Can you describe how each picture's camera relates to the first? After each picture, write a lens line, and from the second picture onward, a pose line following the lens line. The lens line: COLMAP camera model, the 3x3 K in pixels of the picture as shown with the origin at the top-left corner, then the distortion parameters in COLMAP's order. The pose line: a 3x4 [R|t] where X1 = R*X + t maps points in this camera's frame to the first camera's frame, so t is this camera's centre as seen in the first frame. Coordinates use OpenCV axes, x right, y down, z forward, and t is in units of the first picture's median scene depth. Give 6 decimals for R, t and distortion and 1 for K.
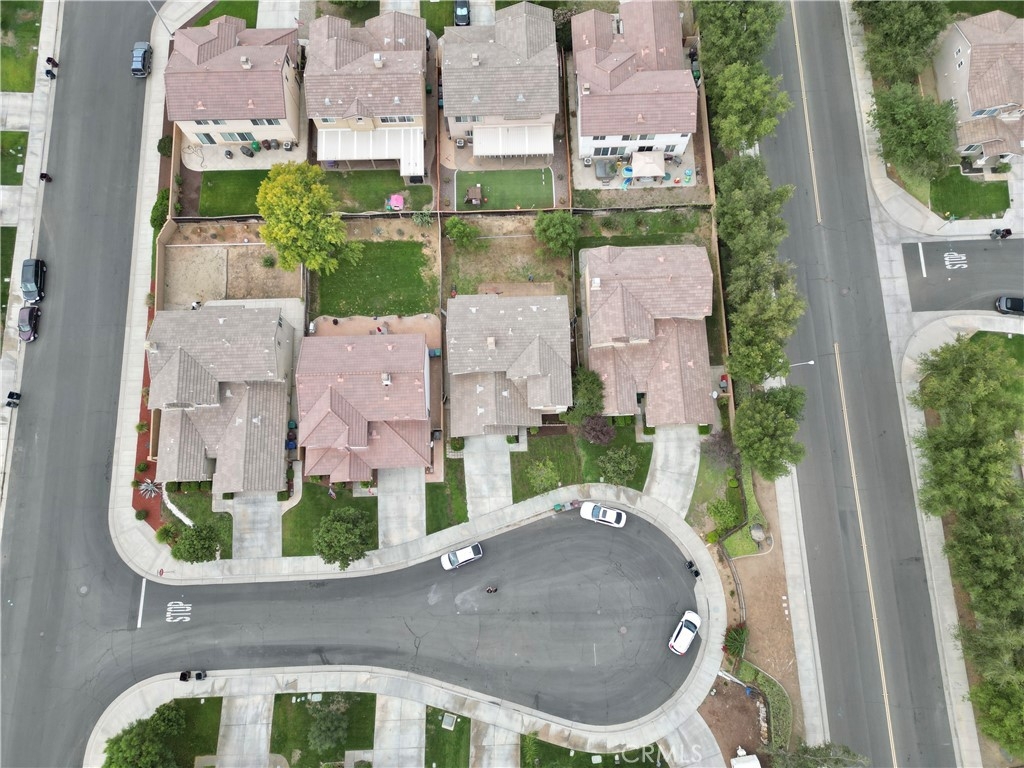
lens RADIAL K [[800.6, 0, 512.0], [0, 800.6, 378.4], [0, 0, 1]] dist [0.016094, -0.015360]
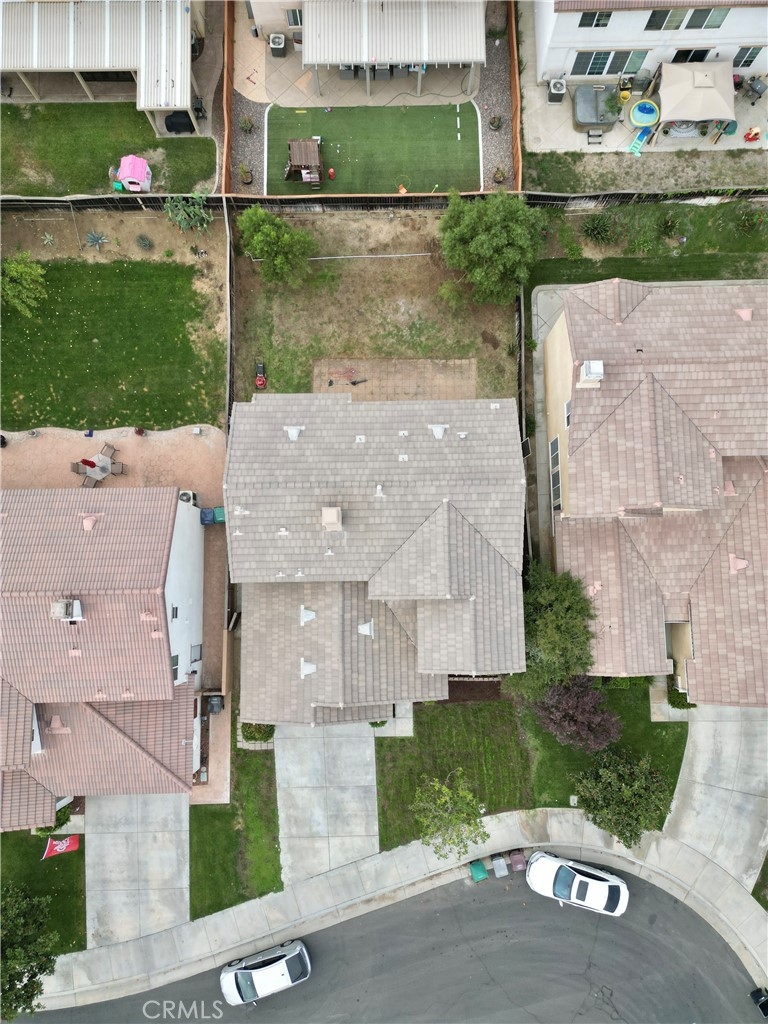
lens RADIAL K [[800.6, 0, 382.1], [0, 800.6, 519.1], [0, 0, 1]] dist [0.016094, -0.015360]
pose [[0.999856, 0.016226, -0.004960, 0.001589], [-0.015493, 0.992293, 0.122940, -0.089457], [0.006917, -0.122846, 0.992402, 0.560379]]
